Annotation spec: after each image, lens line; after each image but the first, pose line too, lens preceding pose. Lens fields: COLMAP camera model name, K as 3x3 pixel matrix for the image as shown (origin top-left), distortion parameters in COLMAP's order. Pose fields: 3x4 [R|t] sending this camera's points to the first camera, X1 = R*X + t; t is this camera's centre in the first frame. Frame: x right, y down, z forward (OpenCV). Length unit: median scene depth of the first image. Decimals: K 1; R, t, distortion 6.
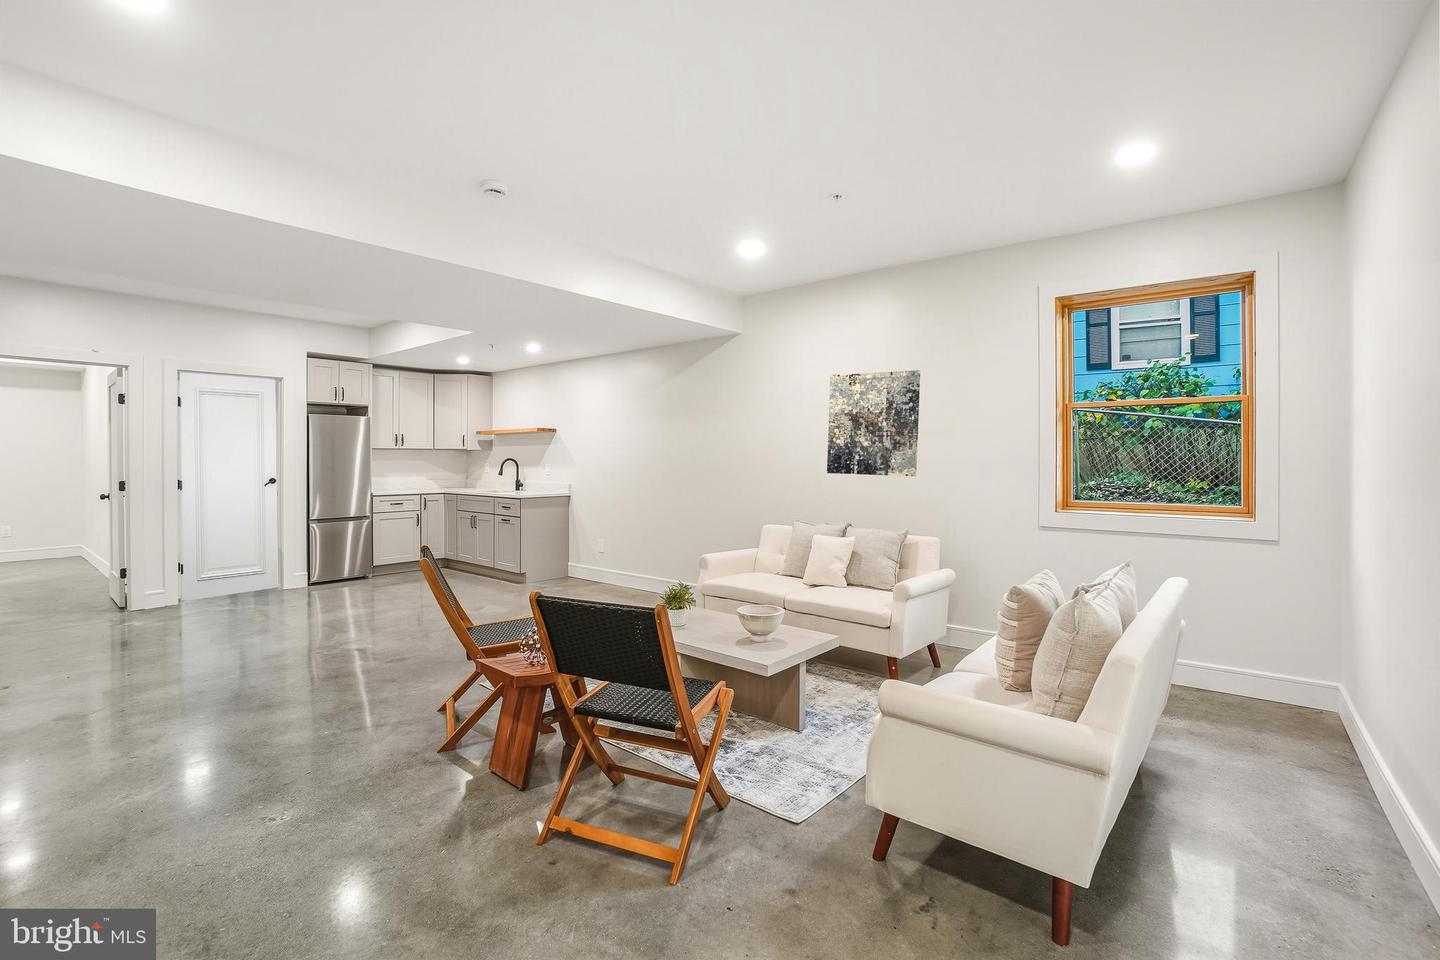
lens RADIAL K [[654.7, 0, 720.9], [0, 654.7, 464.0], [0, 0, 1]] dist [-0.000691, -0.000048]
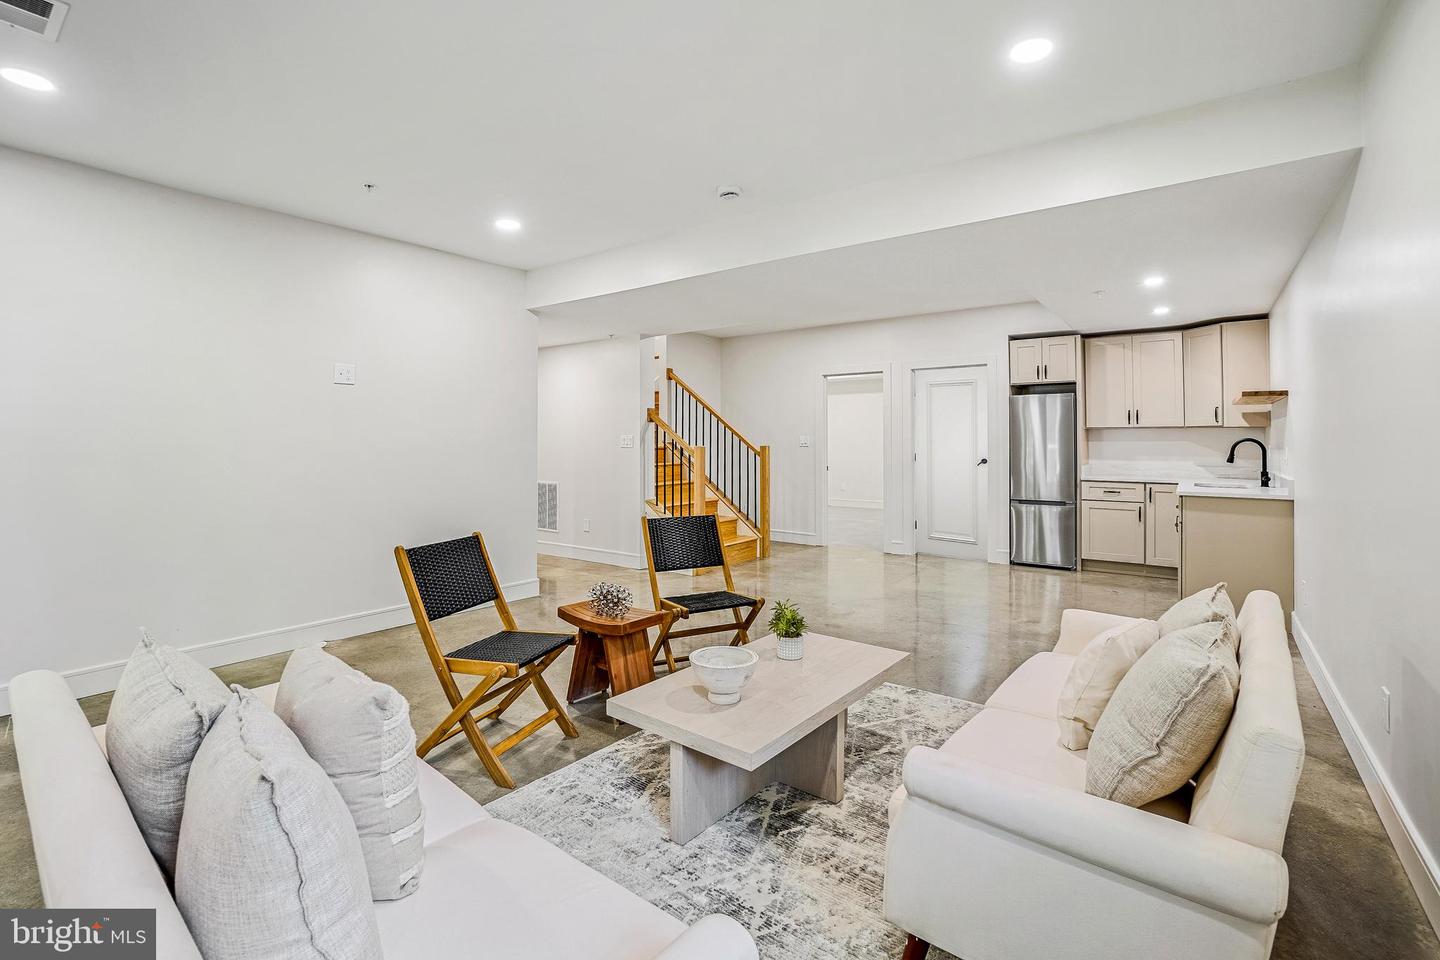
lens RADIAL K [[676.1, 0, 721.4], [0, 676.1, 432.5], [0, 0, 1]] dist [0.000494, 0.000100]
pose [[0.041300, -0.011070, -0.999085, 0.368691], [-0.006224, 0.999916, -0.011336, -0.003615], [0.999127, 0.006687, 0.041228, 0.455758]]
